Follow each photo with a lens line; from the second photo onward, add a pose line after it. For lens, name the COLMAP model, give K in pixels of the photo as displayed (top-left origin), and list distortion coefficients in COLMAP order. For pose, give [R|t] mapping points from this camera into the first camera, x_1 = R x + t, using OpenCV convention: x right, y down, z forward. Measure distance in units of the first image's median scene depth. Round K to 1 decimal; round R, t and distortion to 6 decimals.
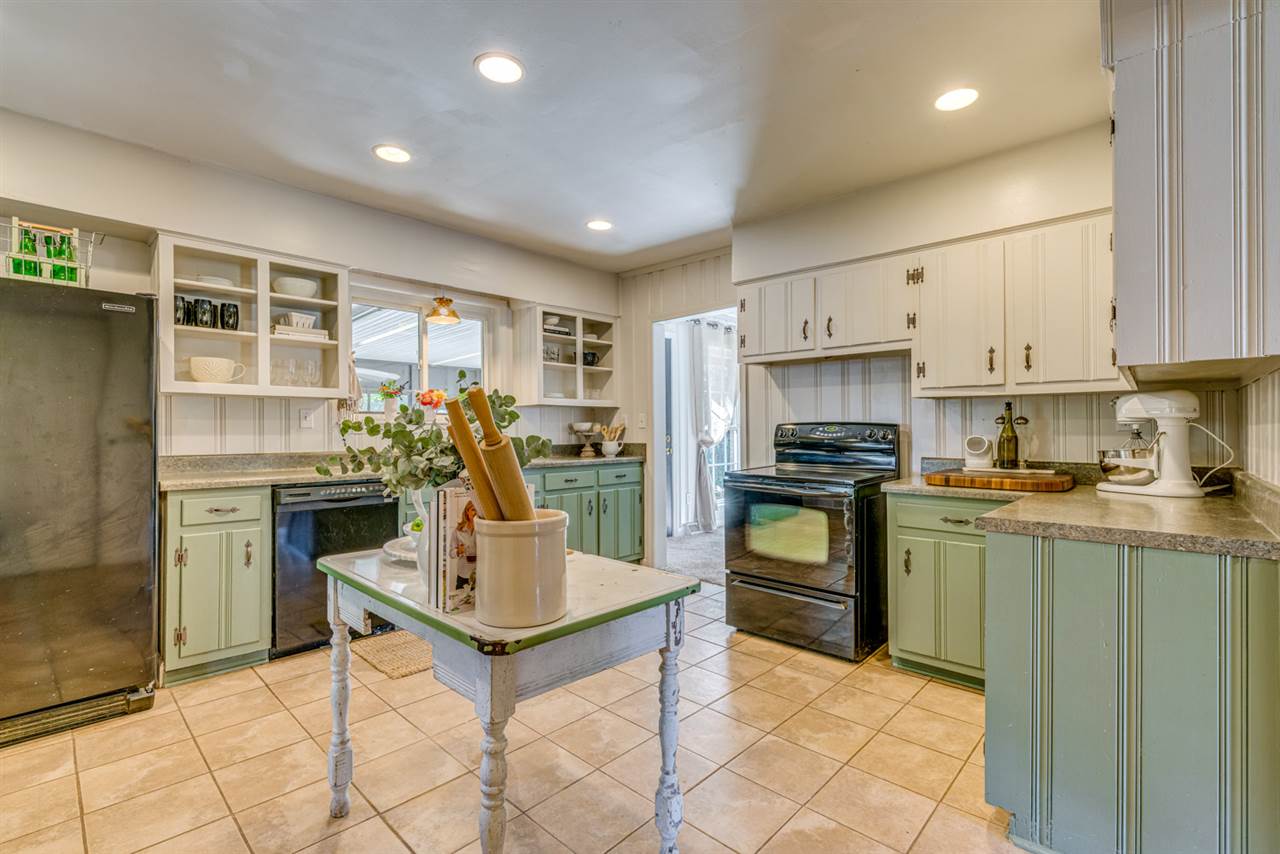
lens RADIAL K [[575.7, 0, 649.6], [0, 575.7, 427.5], [0, 0, 1]] dist [-0.012289, 0.000903]
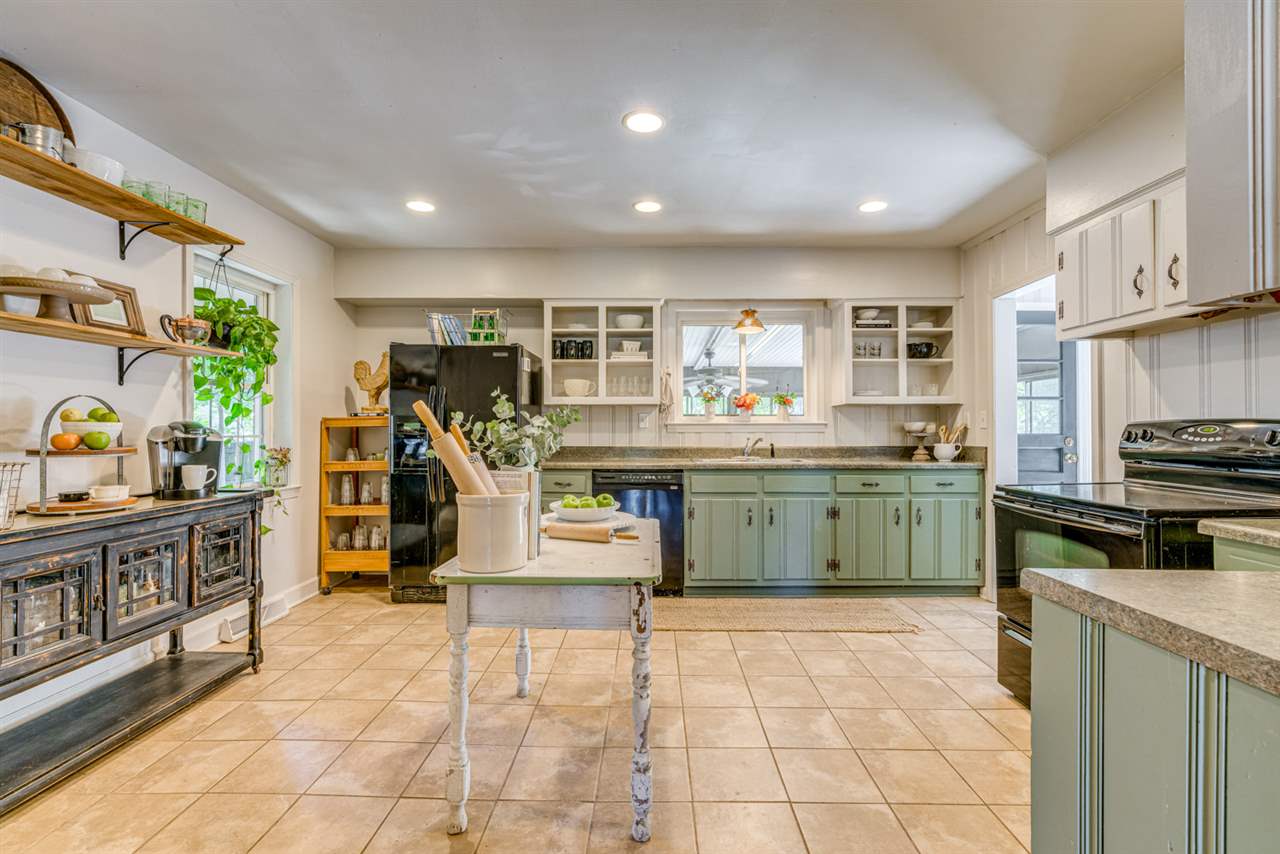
lens RADIAL K [[575.7, 0, 649.6], [0, 575.7, 427.5], [0, 0, 1]] dist [-0.012289, 0.000903]
pose [[0.673887, 0.000142, -0.738835, 0.356224], [-0.000139, 1.000000, 0.000065, -0.000169], [0.738835, 0.000059, 0.673887, 0.125508]]
